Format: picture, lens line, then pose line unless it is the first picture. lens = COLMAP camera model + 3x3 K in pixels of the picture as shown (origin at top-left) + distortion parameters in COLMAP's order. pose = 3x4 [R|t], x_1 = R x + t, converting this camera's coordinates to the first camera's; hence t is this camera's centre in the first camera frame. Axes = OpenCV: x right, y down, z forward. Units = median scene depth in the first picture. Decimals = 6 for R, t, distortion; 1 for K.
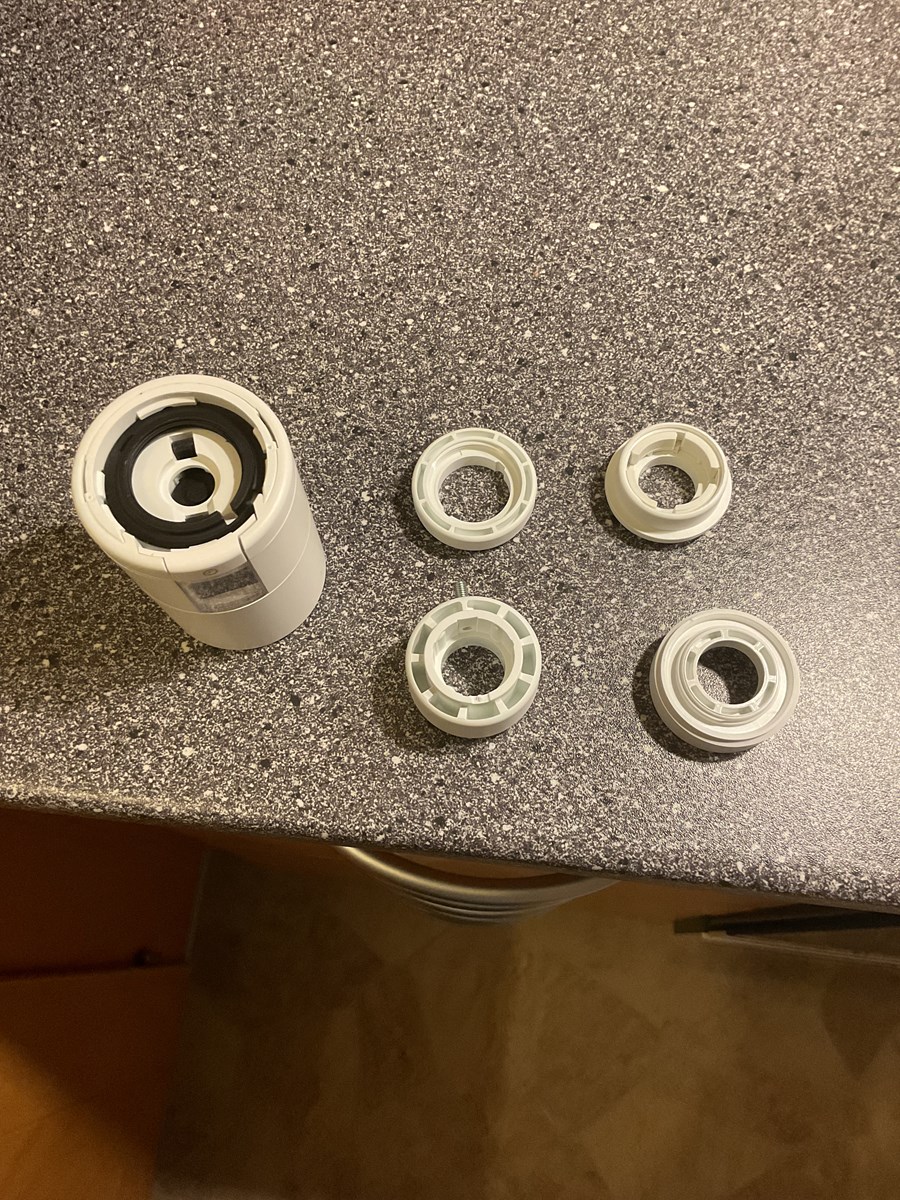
lens RADIAL K [[1008.7, 0, 450.0], [0, 1008.7, 600.0], [0, 0, 1]] dist [0.092003, -0.183760]
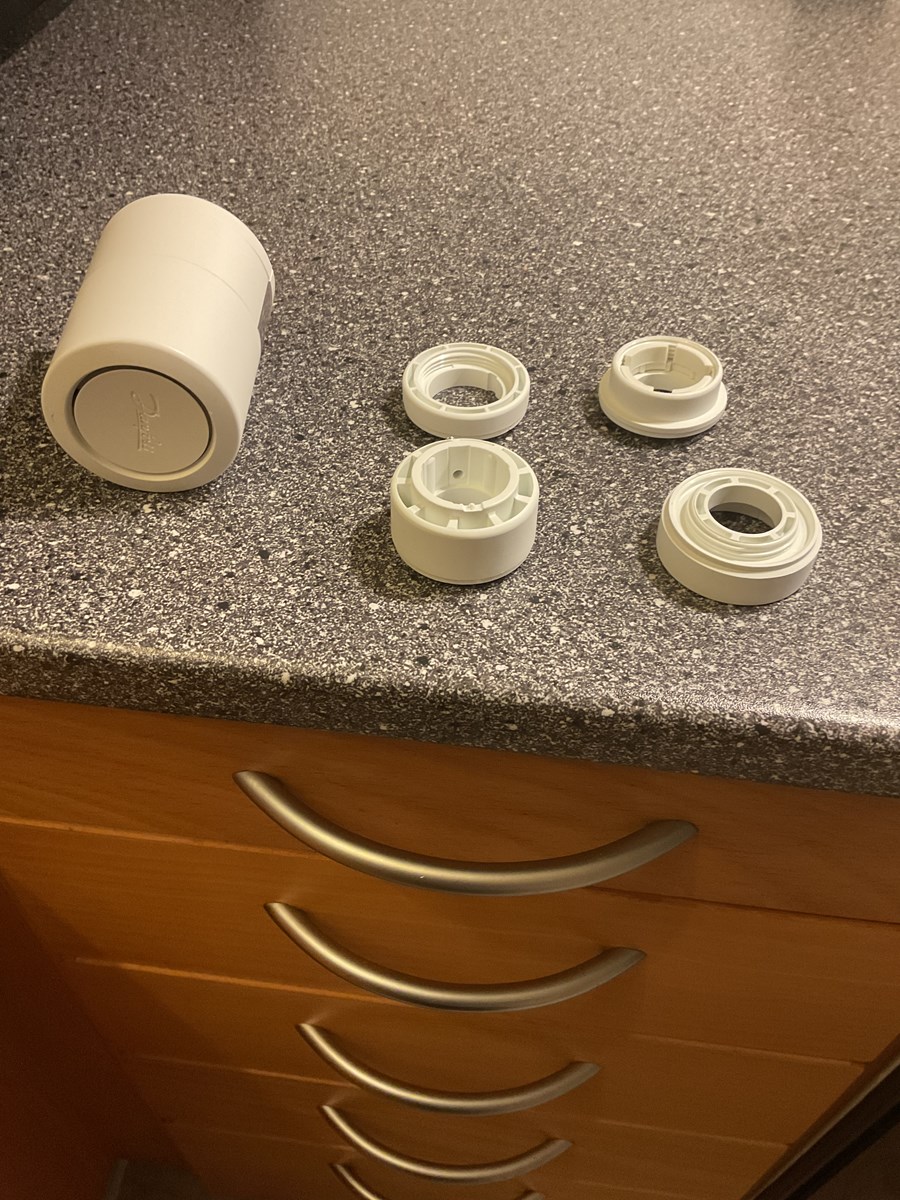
lens RADIAL K [[1008.7, 0, 450.0], [0, 1008.7, 600.0], [0, 0, 1]] dist [0.092003, -0.183760]
pose [[0.999267, 0.031773, 0.021357, -0.005826], [-0.020489, 0.915092, -0.402725, 0.462502], [-0.032340, 0.401992, 0.915072, 0.180318]]
